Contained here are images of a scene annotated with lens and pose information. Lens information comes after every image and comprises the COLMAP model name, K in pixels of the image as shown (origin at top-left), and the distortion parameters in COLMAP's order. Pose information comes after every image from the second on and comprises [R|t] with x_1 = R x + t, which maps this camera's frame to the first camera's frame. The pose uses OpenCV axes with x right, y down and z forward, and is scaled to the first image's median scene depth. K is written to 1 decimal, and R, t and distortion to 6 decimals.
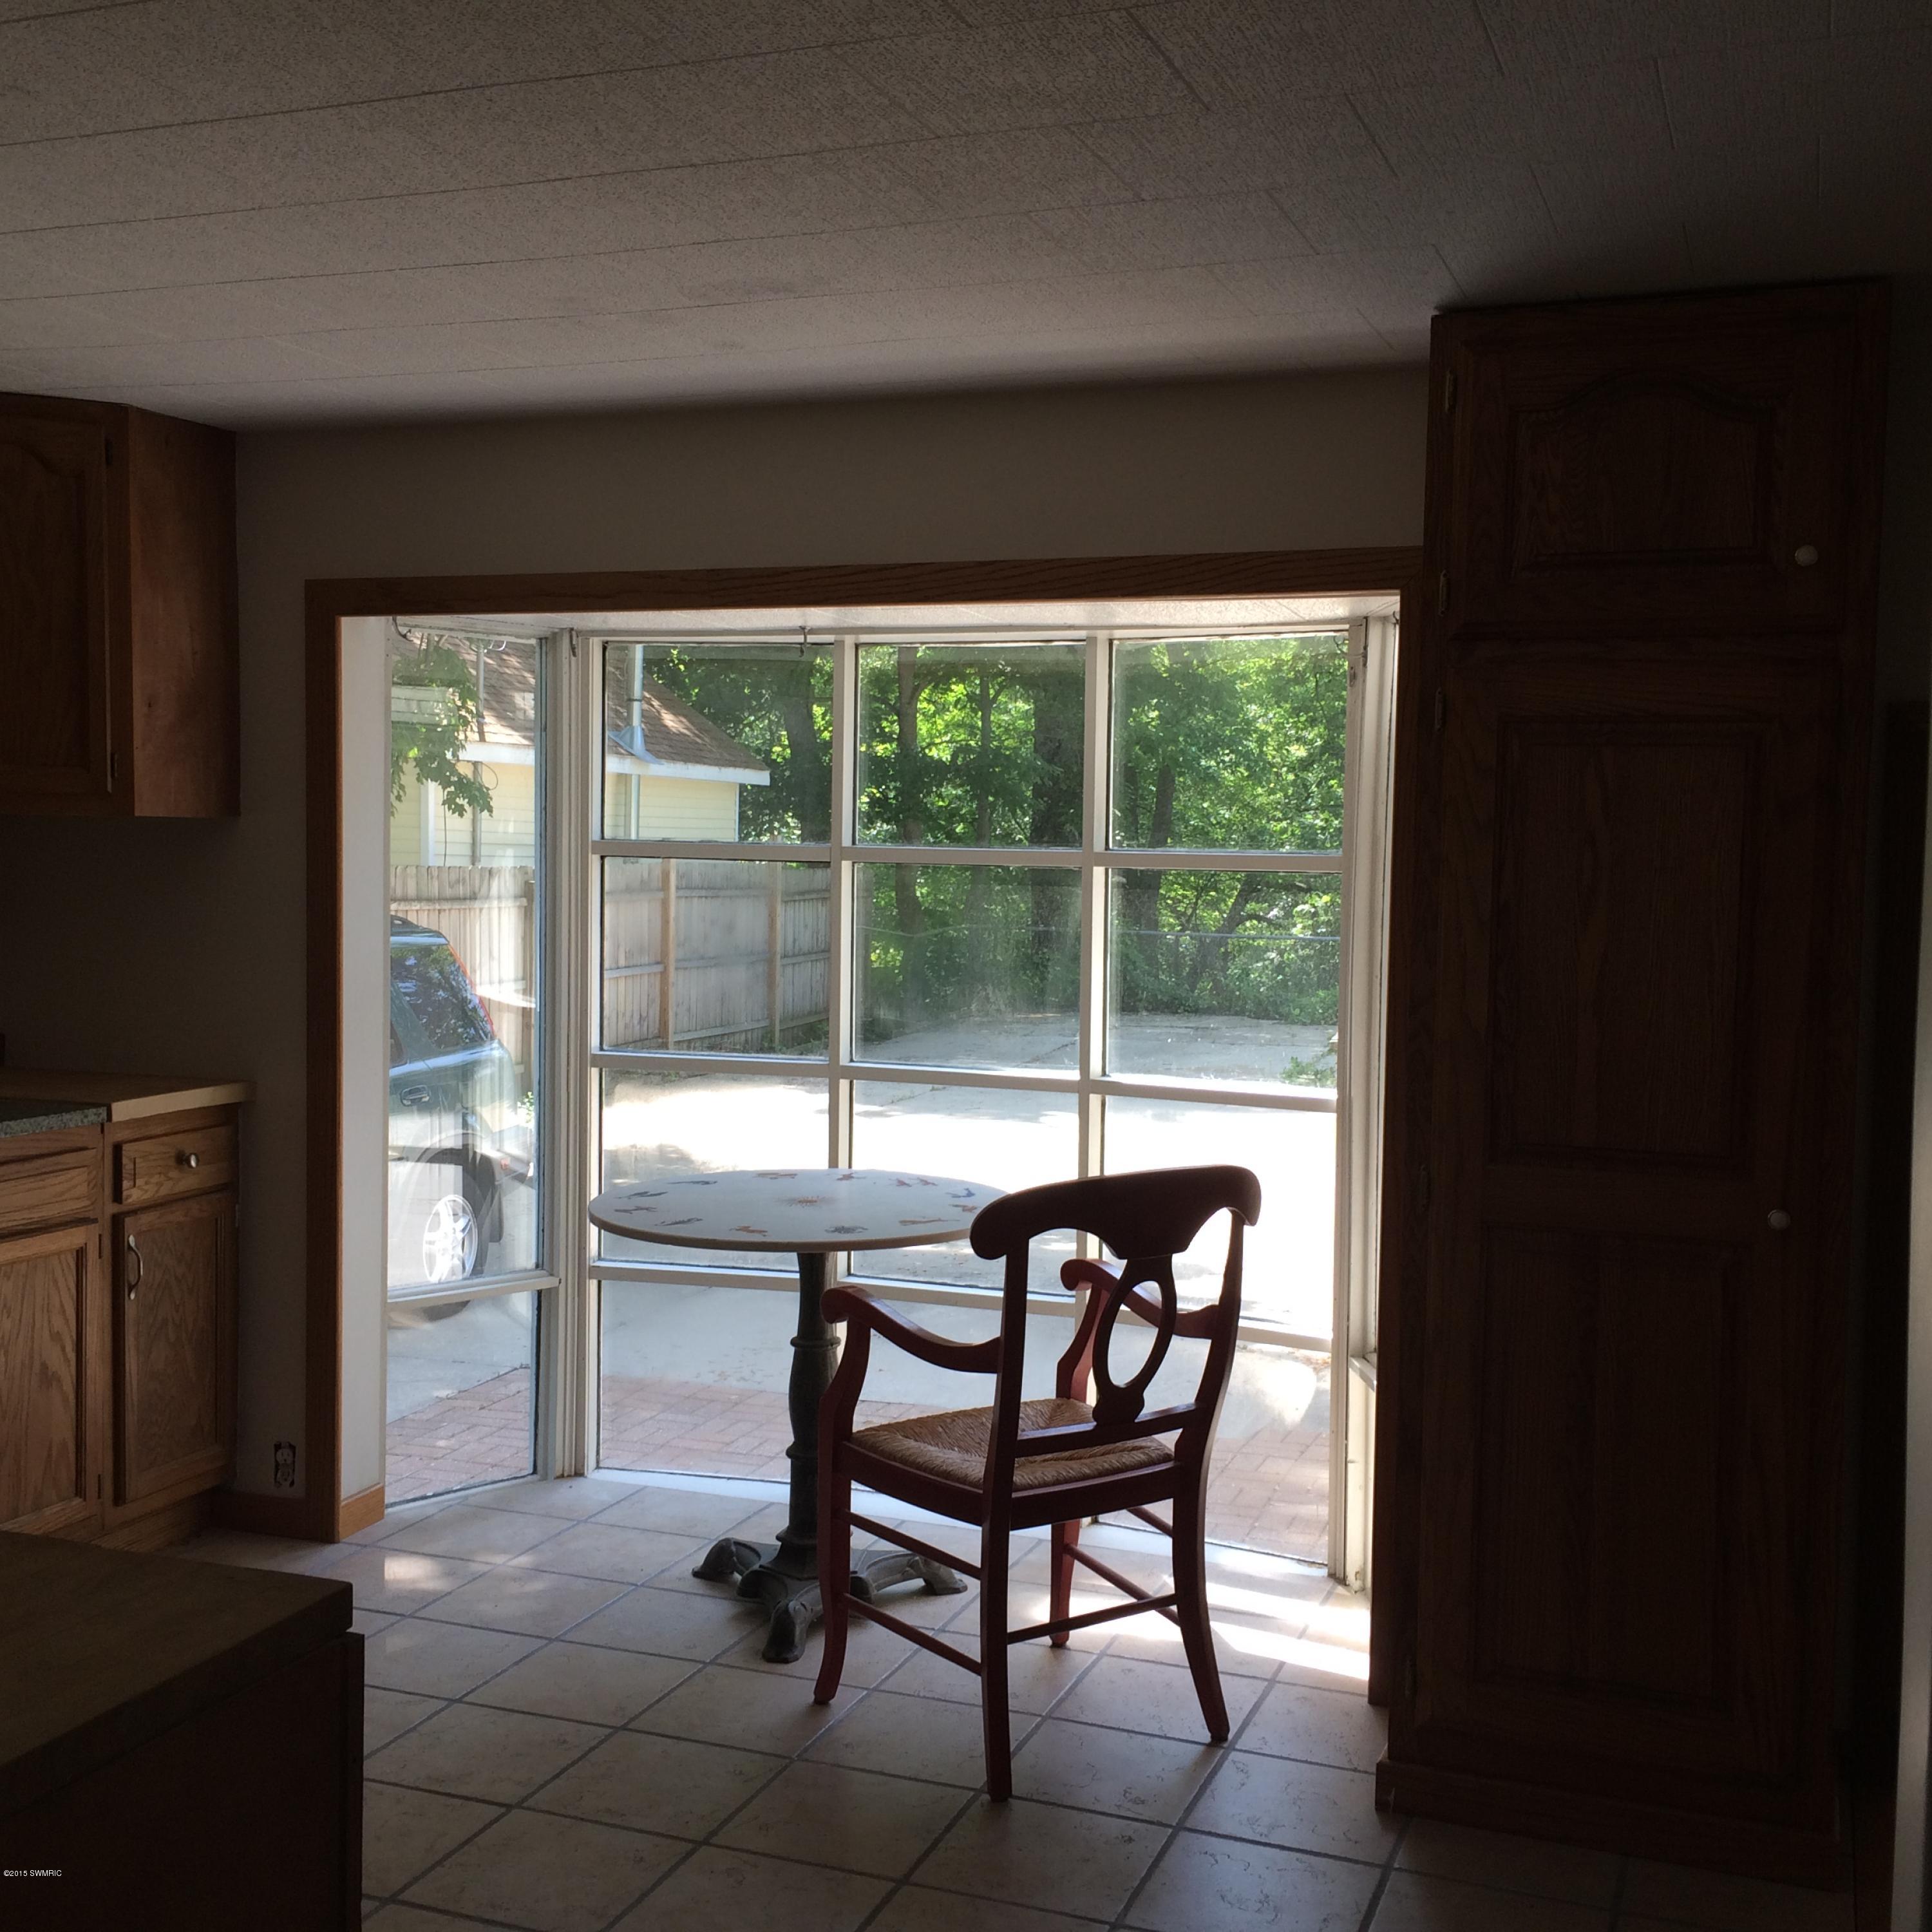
lens RADIAL K [[2224.2, 0, 961.1], [0, 2224.2, 952.4], [0, 0, 1]] dist [0.085508, -0.121744]
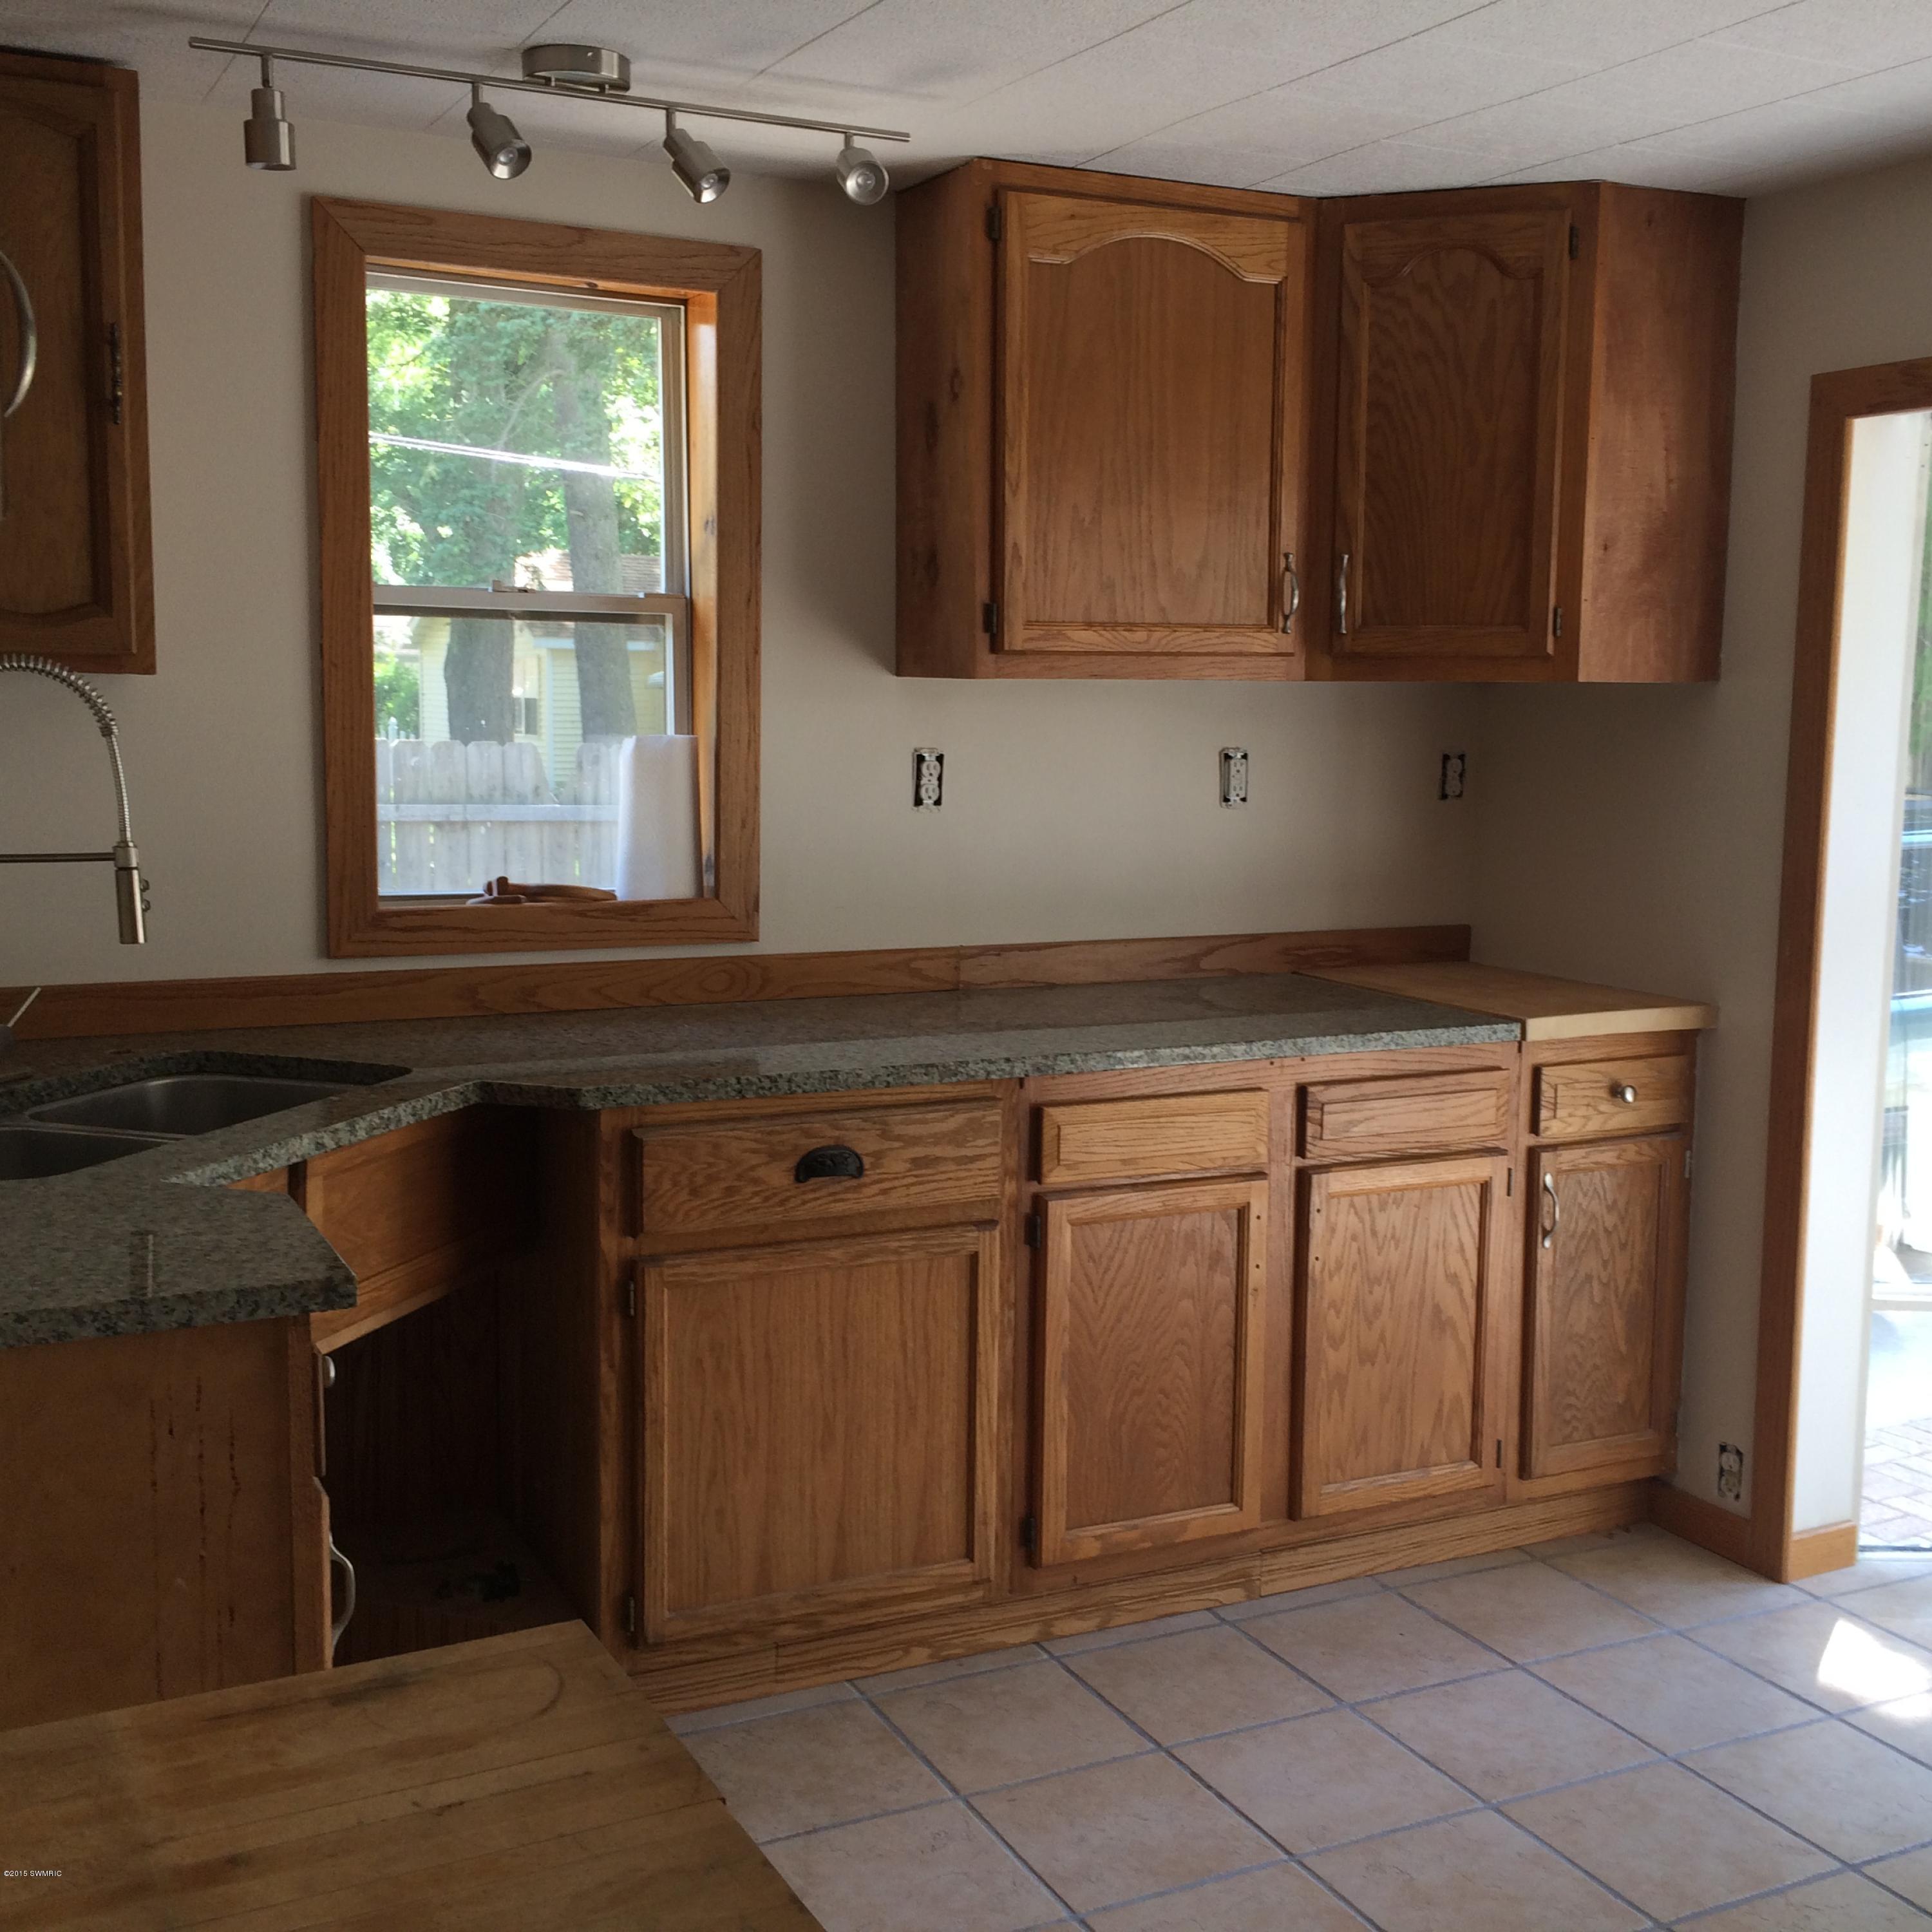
lens RADIAL K [[2224.2, 0, 961.1], [0, 2224.2, 952.4], [0, 0, 1]] dist [0.085508, -0.121744]
pose [[0.736032, 0.071919, -0.673115, 0.034367], [-0.033541, 0.996994, 0.069847, -0.010388], [0.676115, -0.028832, 0.736232, 0.221194]]
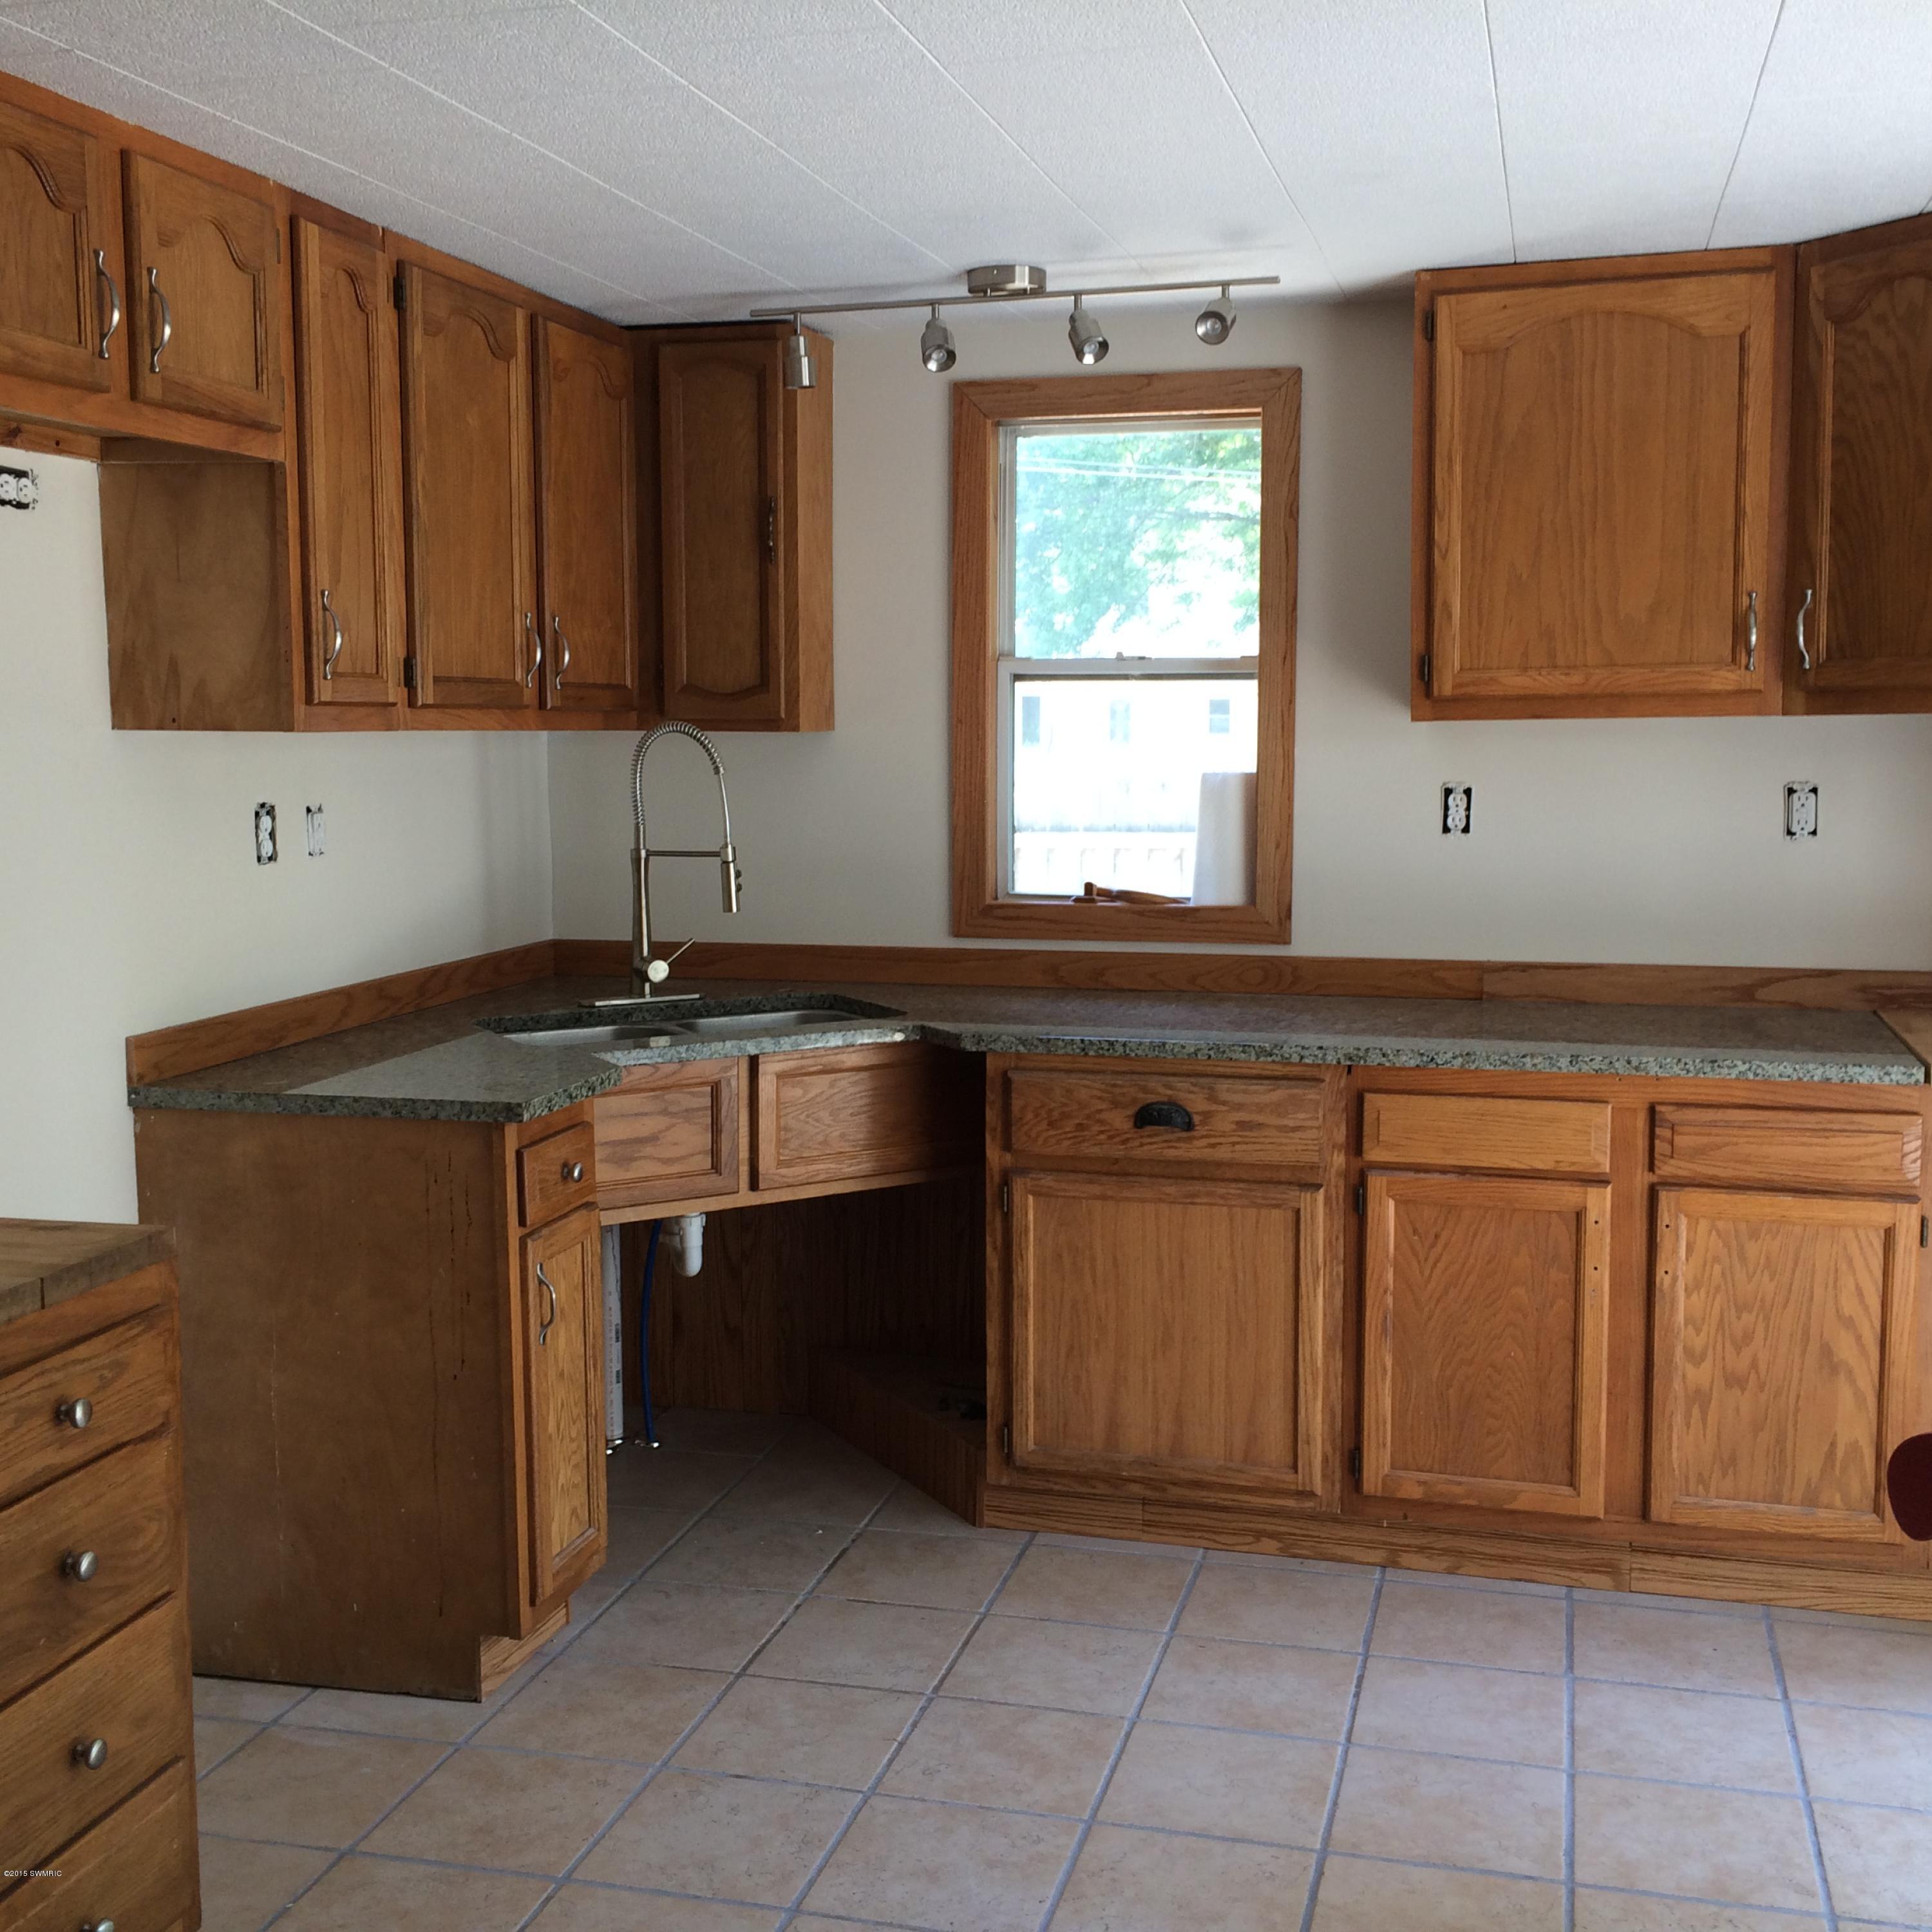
lens RADIAL K [[2224.2, 0, 961.1], [0, 2224.2, 952.4], [0, 0, 1]] dist [0.085508, -0.121744]
pose [[0.091547, 0.087181, -0.991977, 0.396214], [-0.040973, 0.995646, 0.083722, -0.027608], [0.994957, 0.032980, 0.094721, 0.551723]]
